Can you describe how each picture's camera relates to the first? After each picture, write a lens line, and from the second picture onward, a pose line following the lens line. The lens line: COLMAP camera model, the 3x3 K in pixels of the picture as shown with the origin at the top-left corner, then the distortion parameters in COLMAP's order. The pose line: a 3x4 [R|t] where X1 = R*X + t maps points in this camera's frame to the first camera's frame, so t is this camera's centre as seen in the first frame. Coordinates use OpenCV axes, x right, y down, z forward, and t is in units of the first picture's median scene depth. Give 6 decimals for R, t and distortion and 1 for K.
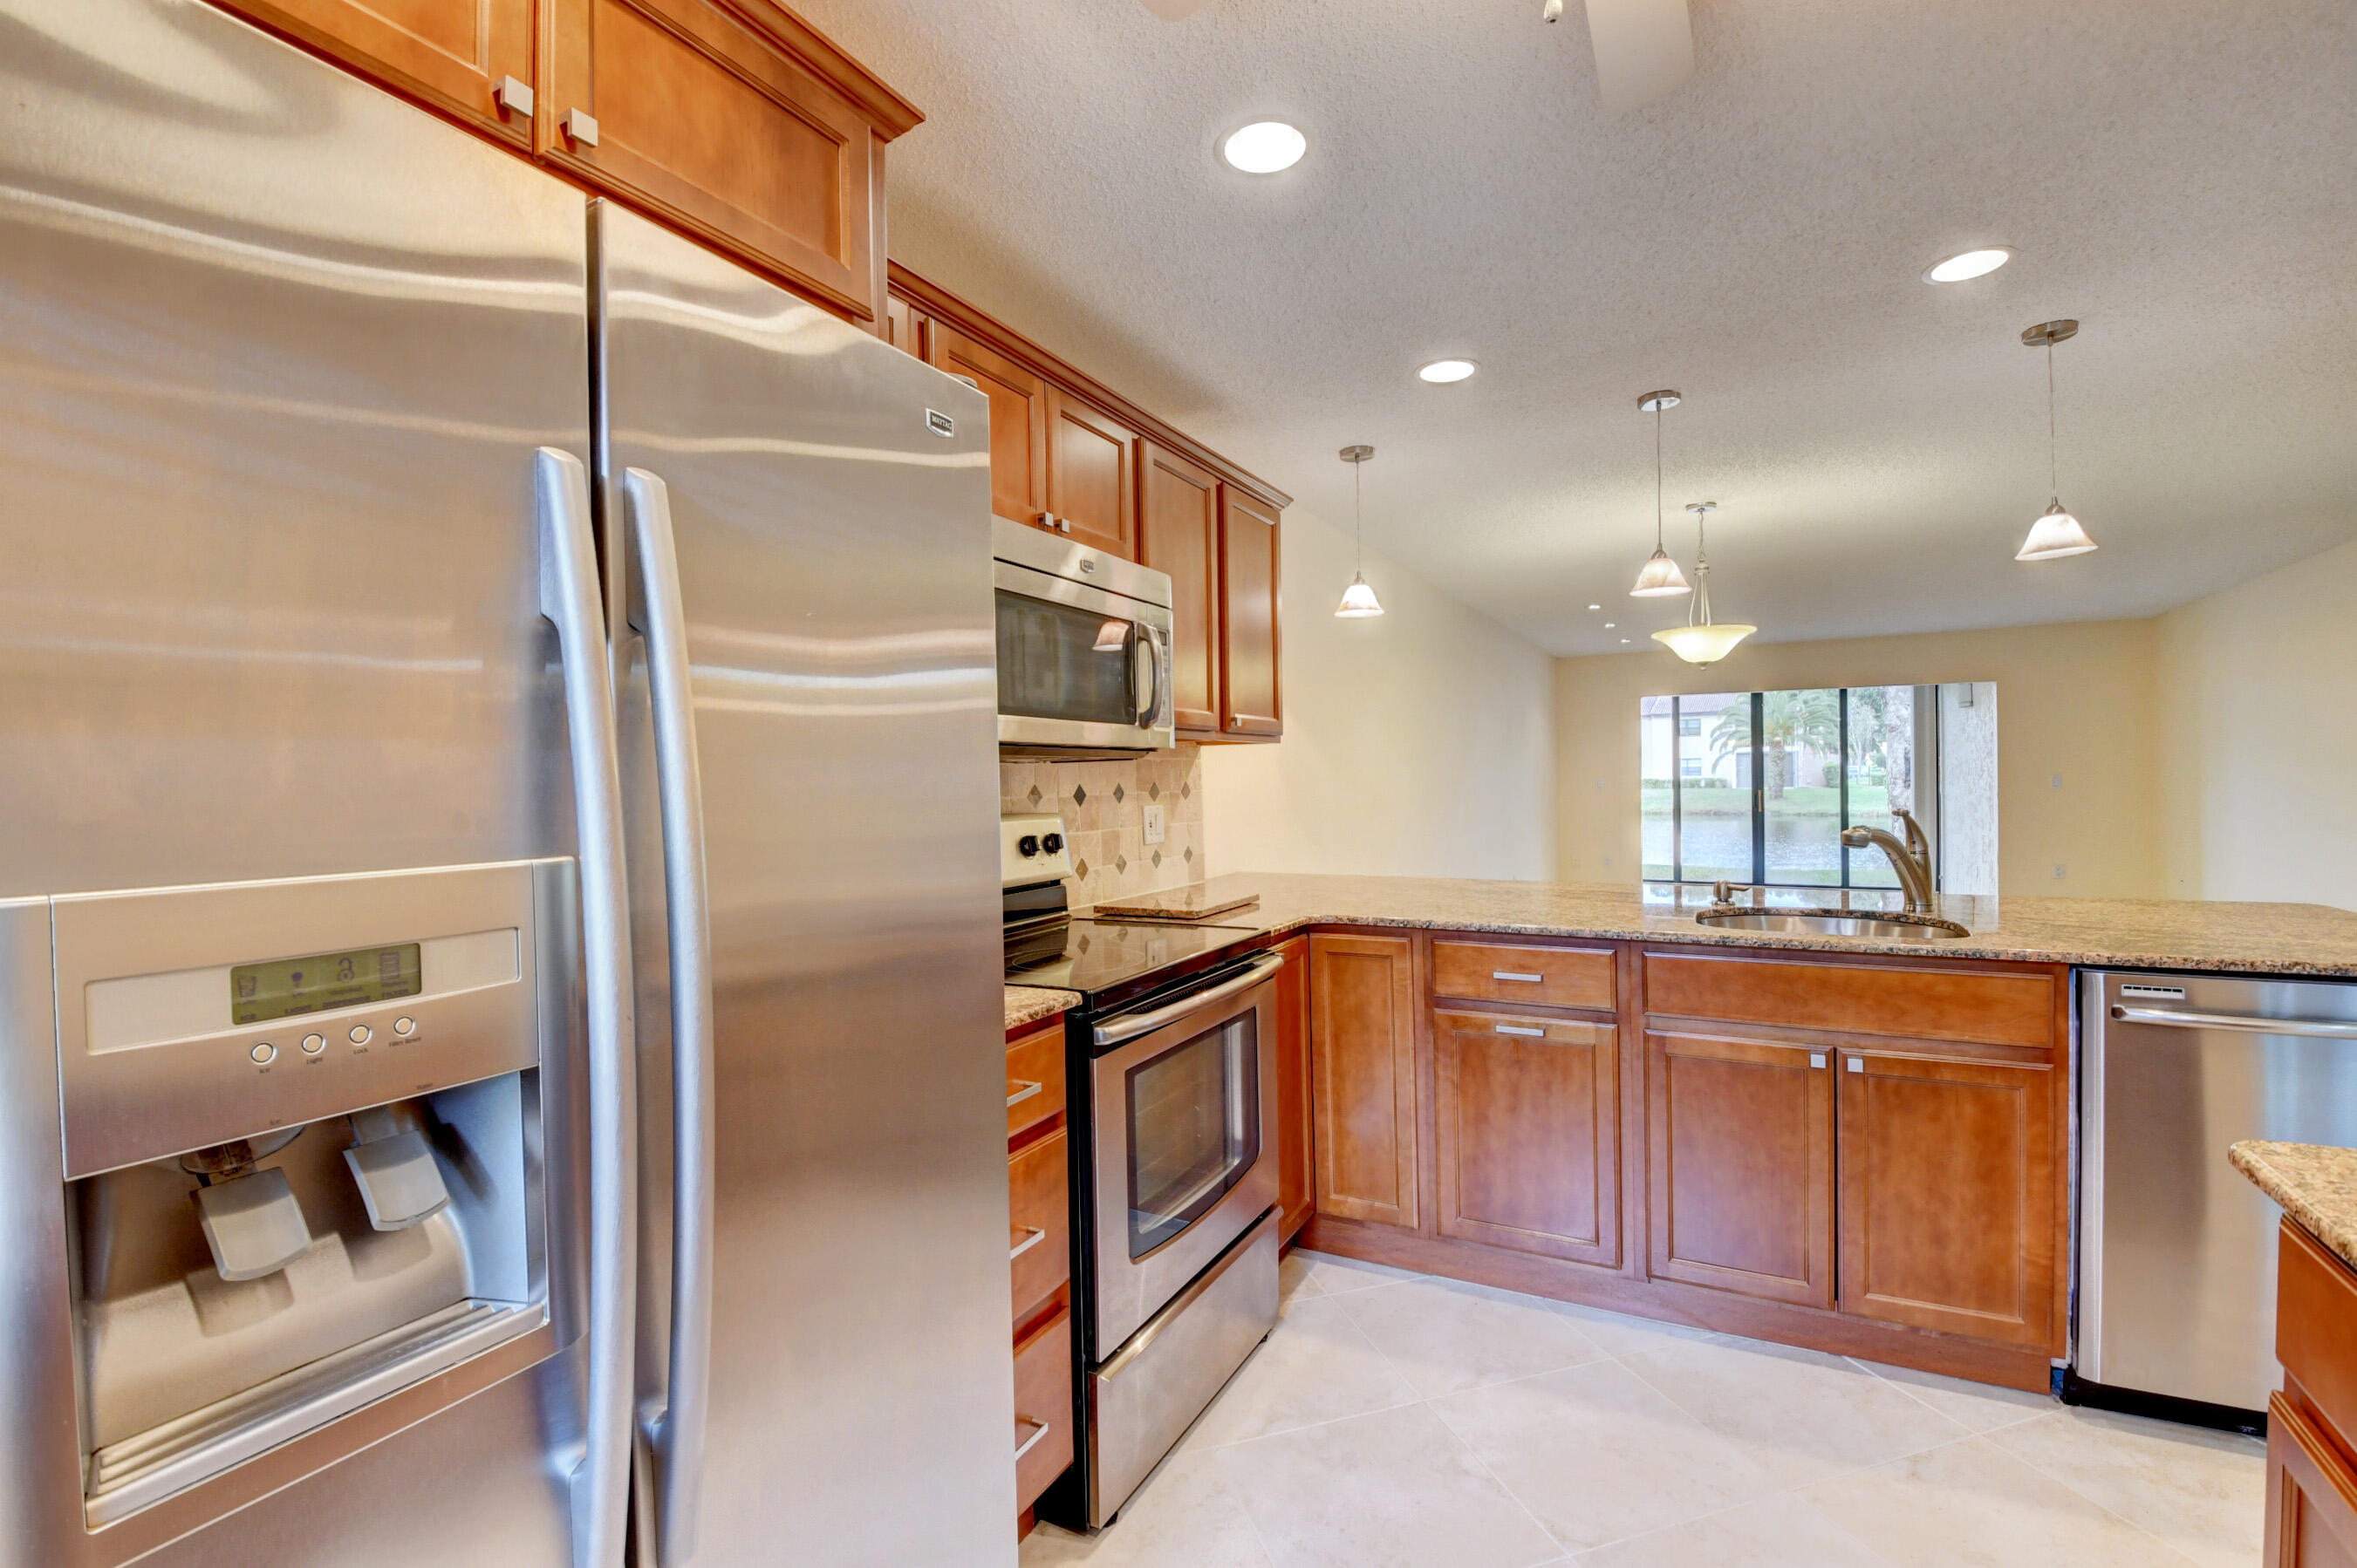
lens RADIAL K [[1035.5, 0, 1167.4], [0, 1035.5, 787.8], [0, 0, 1]] dist [0.026412, -0.039531]
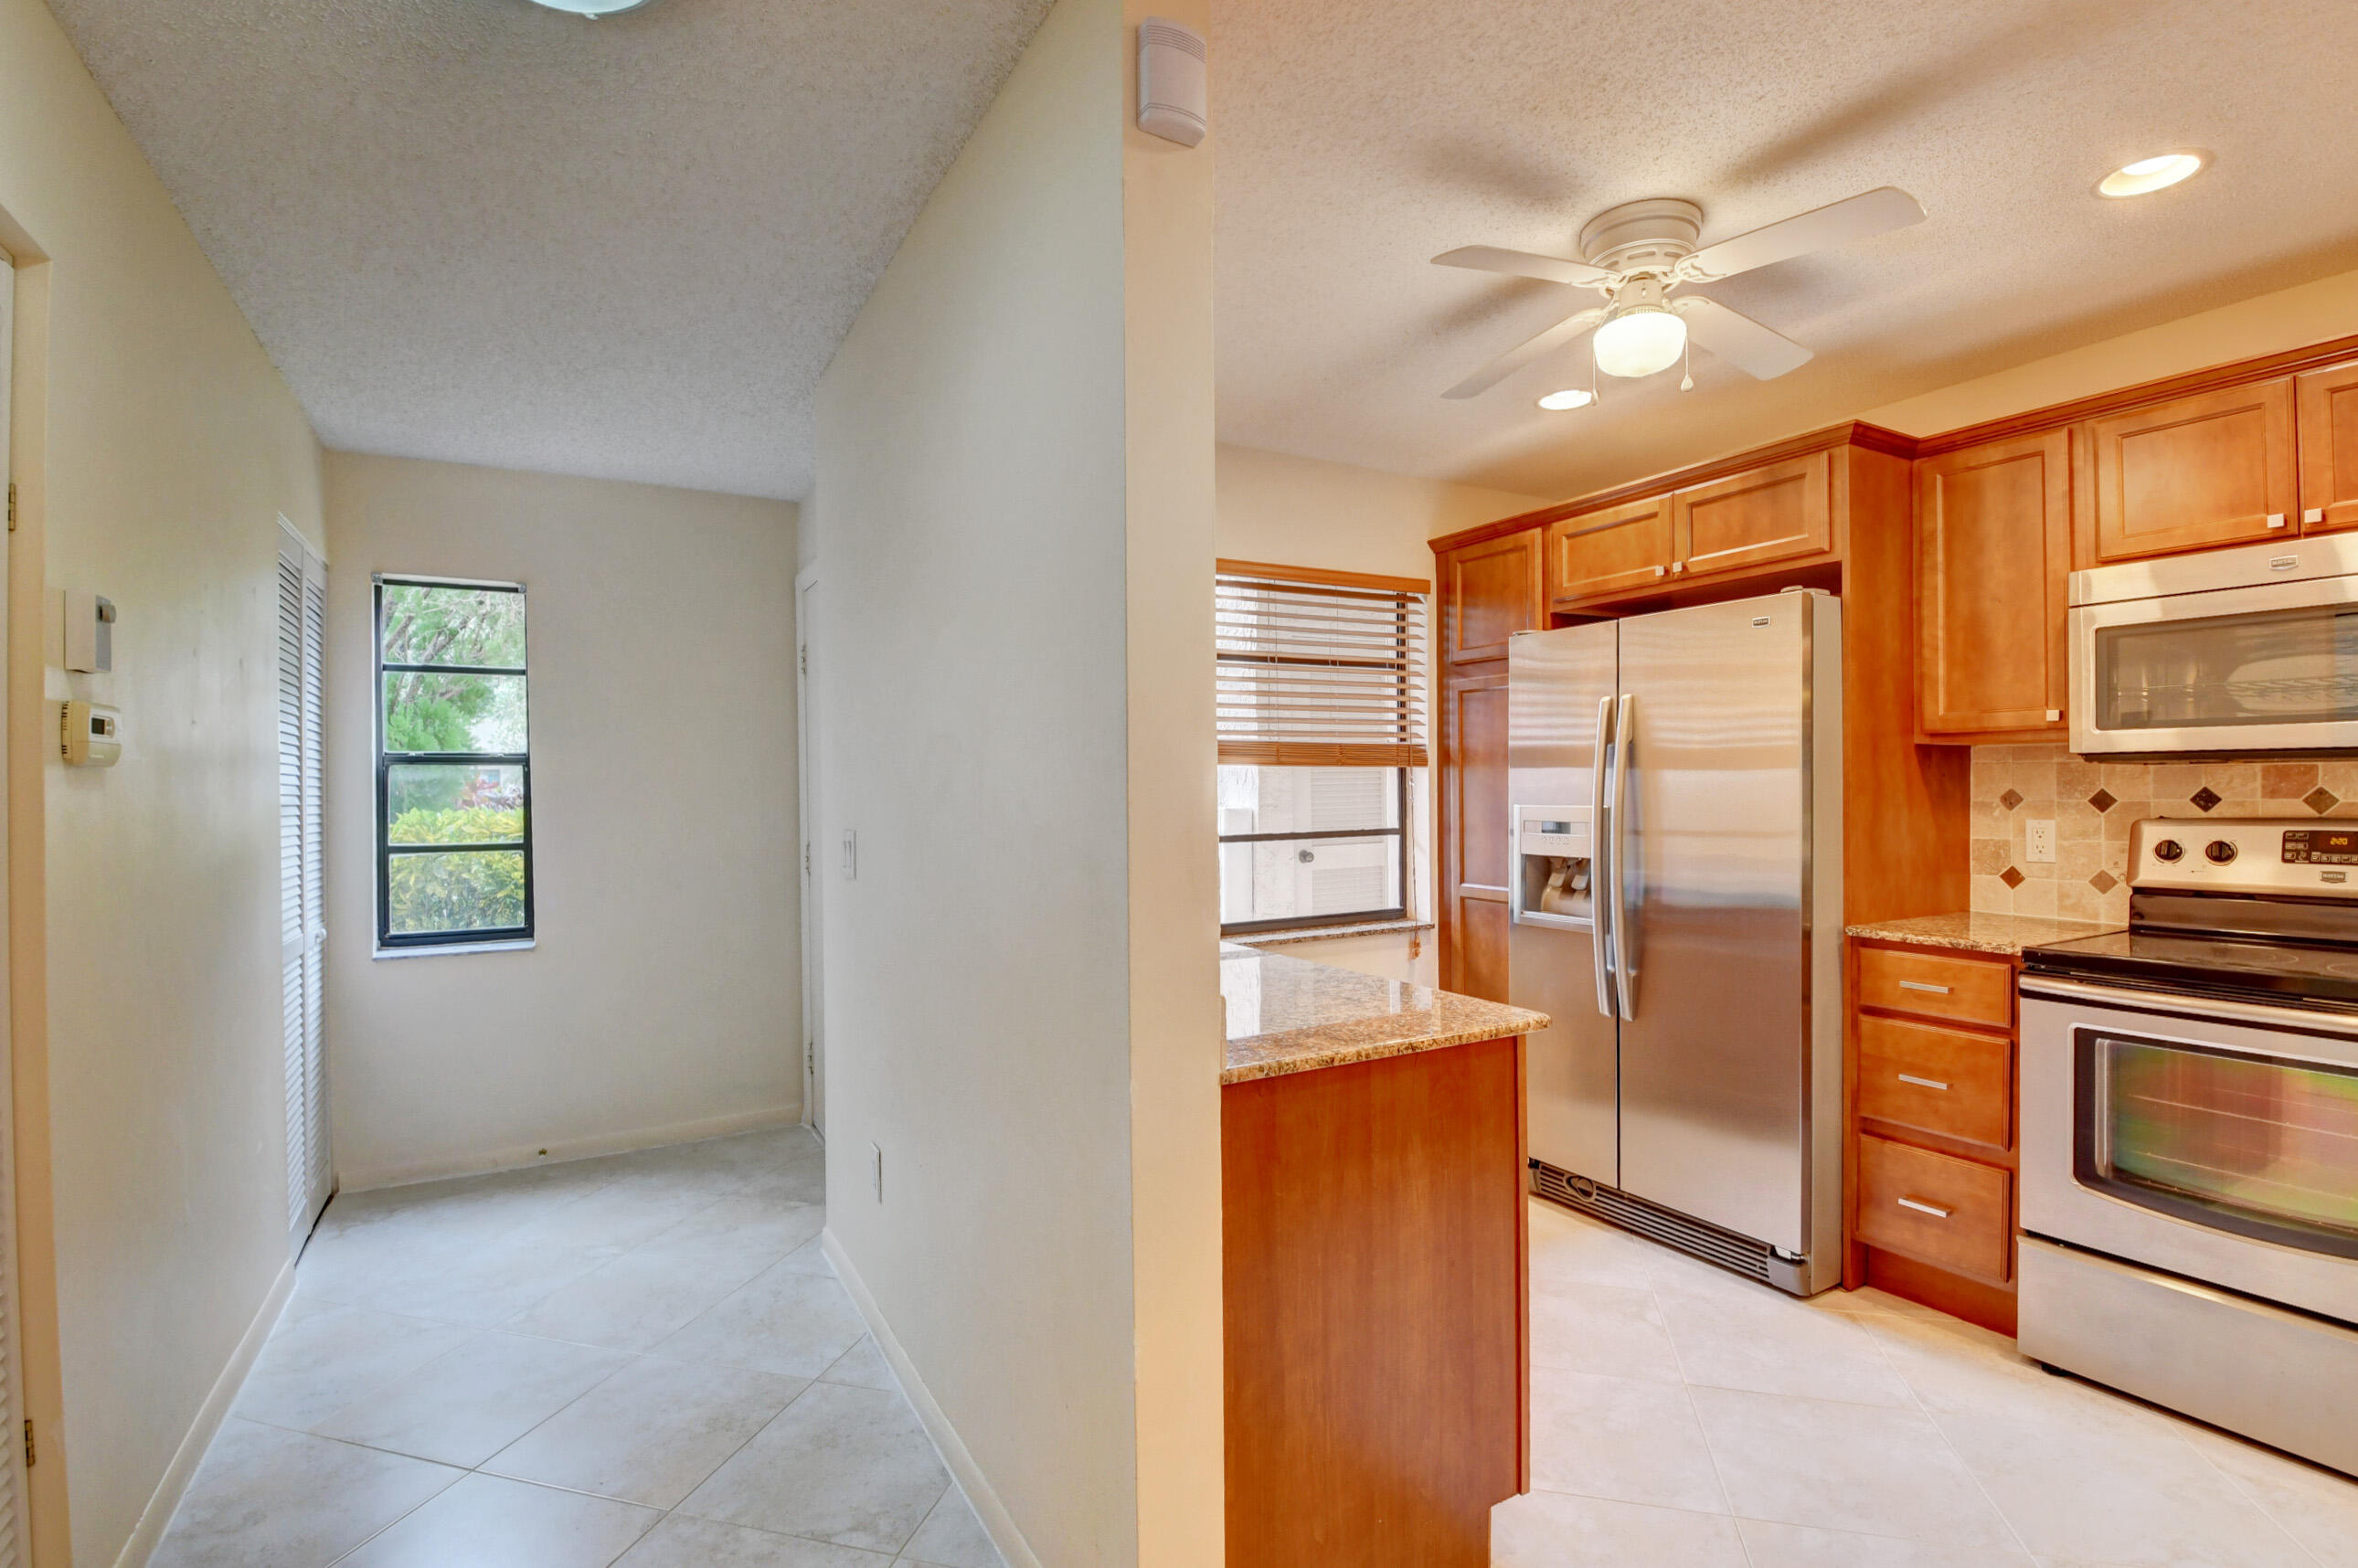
lens RADIAL K [[1085.1, 0, 1165.7], [0, 1085.1, 791.8], [0, 0, 1]] dist [0.011868, -0.024479]
pose [[-0.532683, 0.029022, -0.845817, 1.152385], [0.012704, 0.999573, 0.026297, -0.034782], [0.846220, 0.003263, -0.532824, 0.560148]]
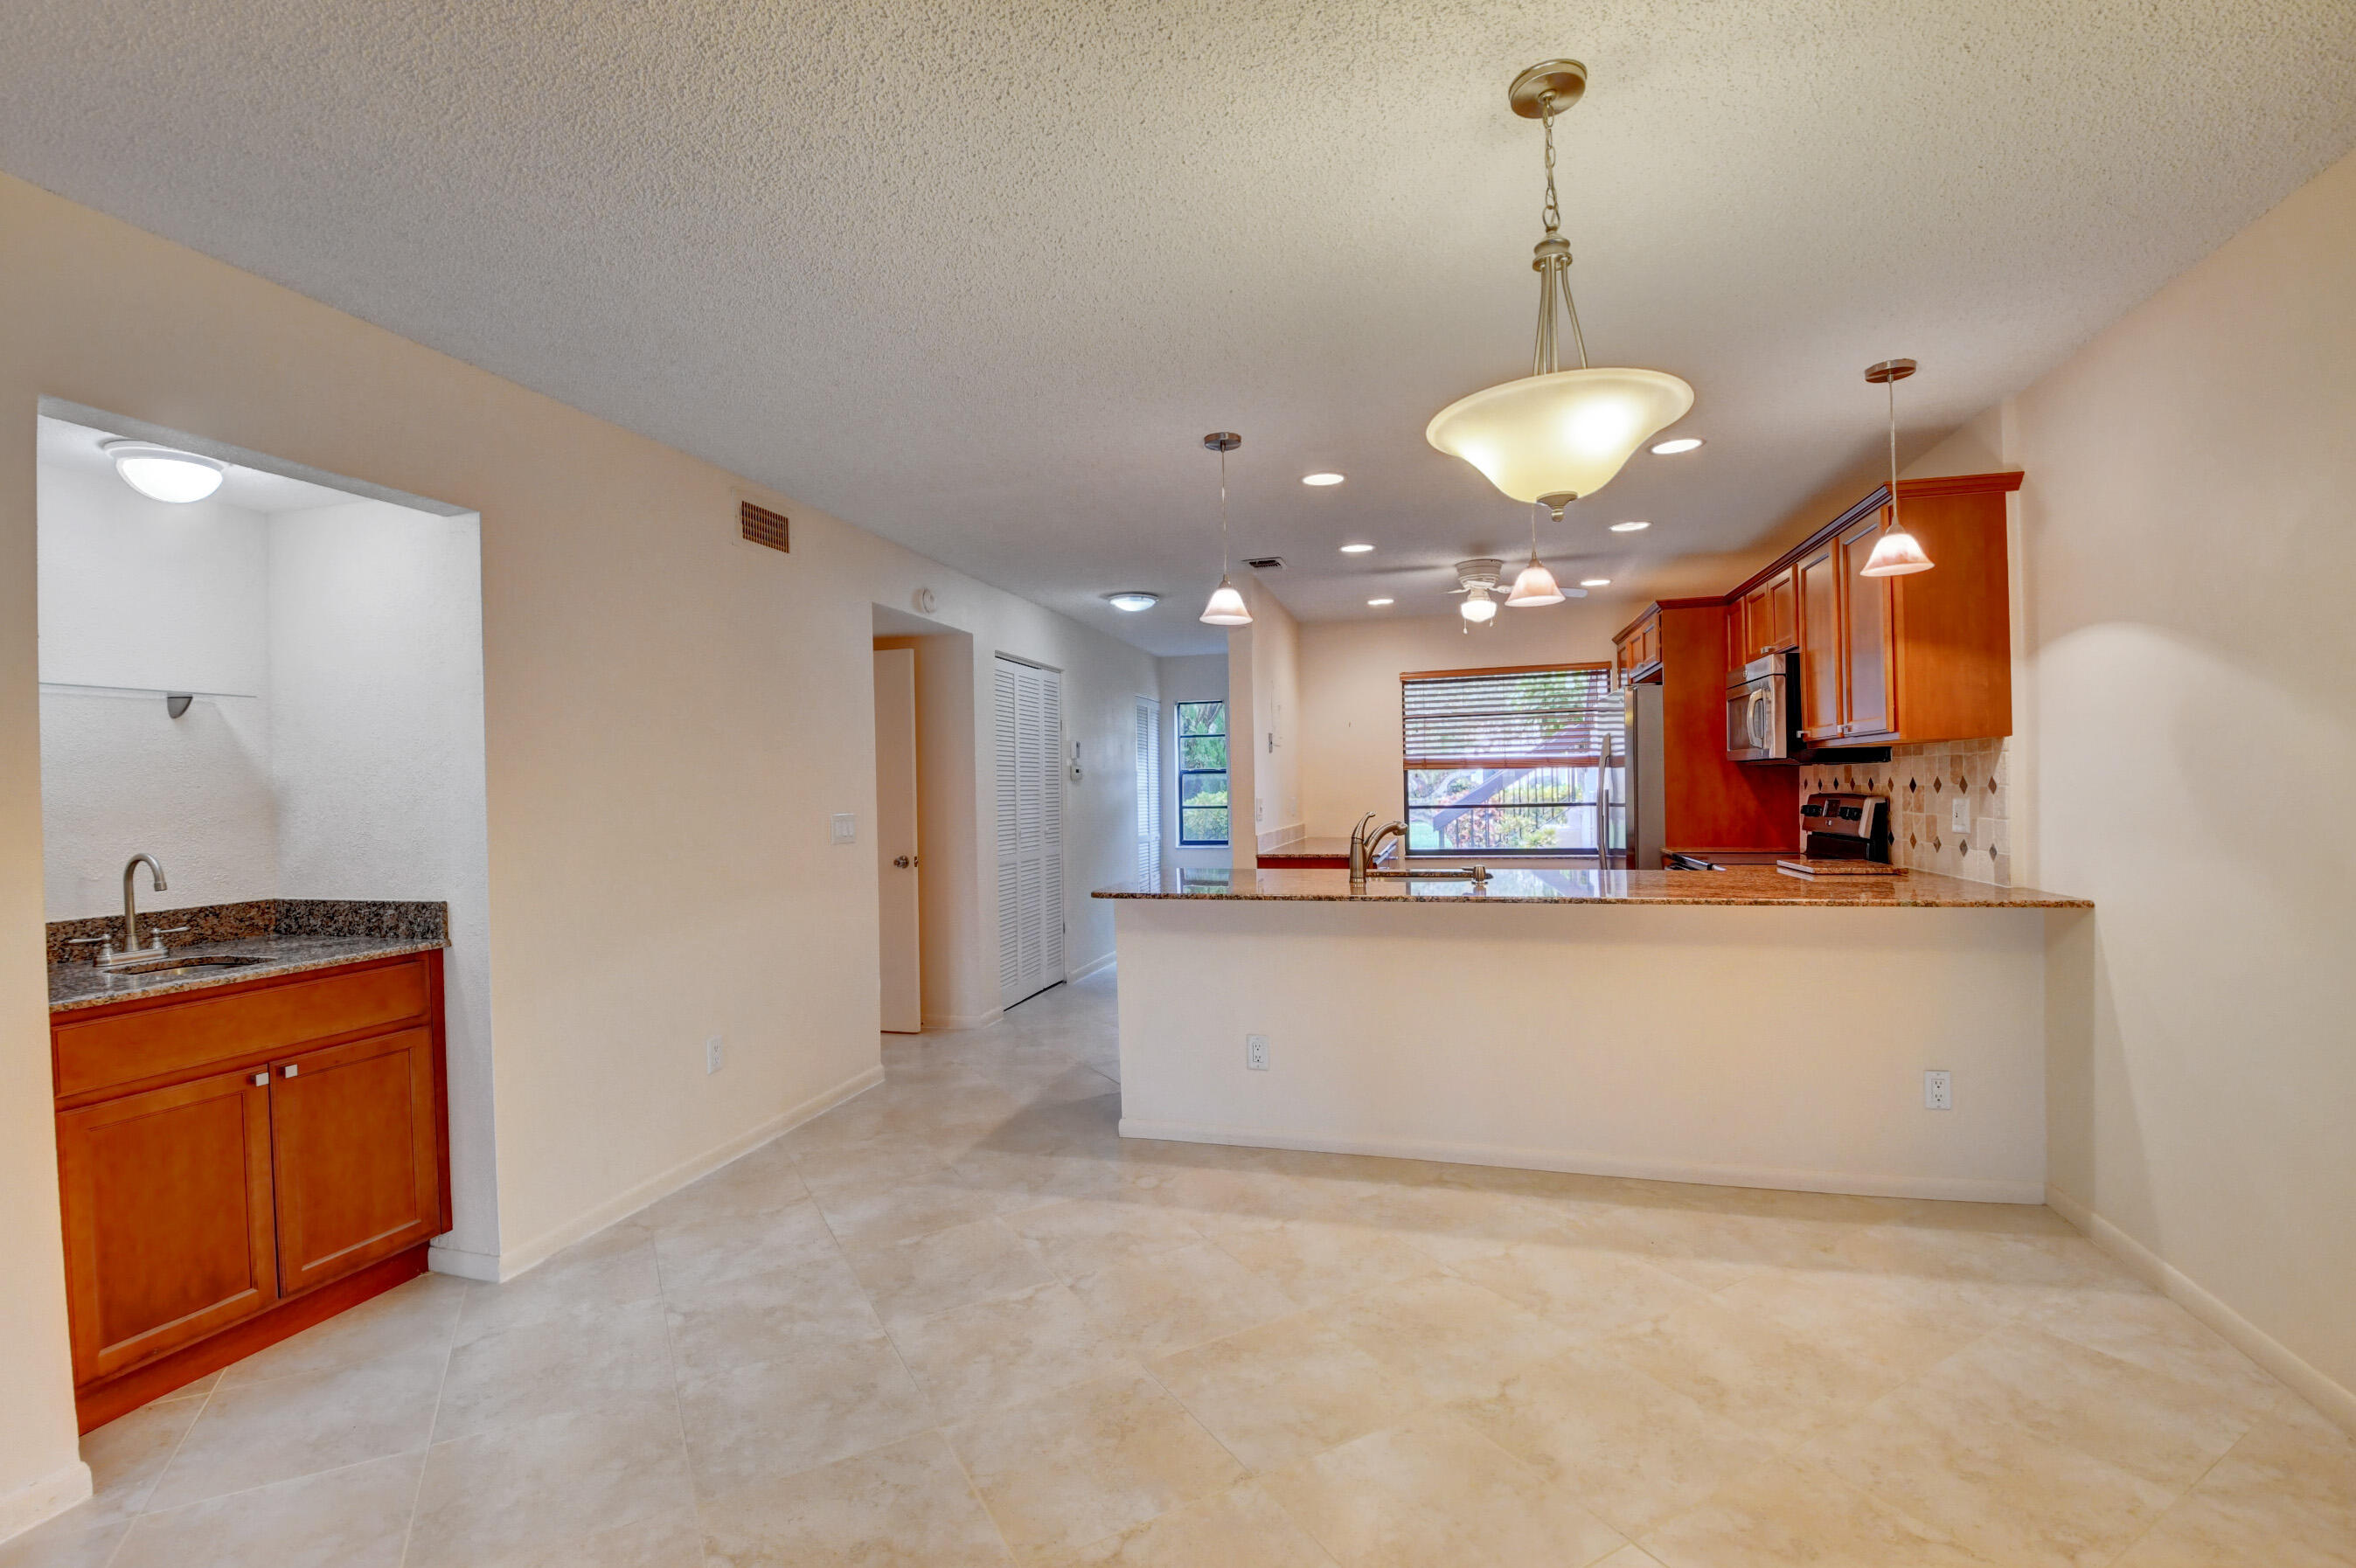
lens RADIAL K [[1018.1, 0, 1159.6], [0, 1018.1, 793.8], [0, 0, 1]] dist [0.003746, -0.019773]
pose [[-0.975894, 0.037932, -0.214925, 1.320519], [0.034919, 0.999232, 0.017801, -0.044968], [0.215435, 0.009867, -0.976468, 2.380814]]
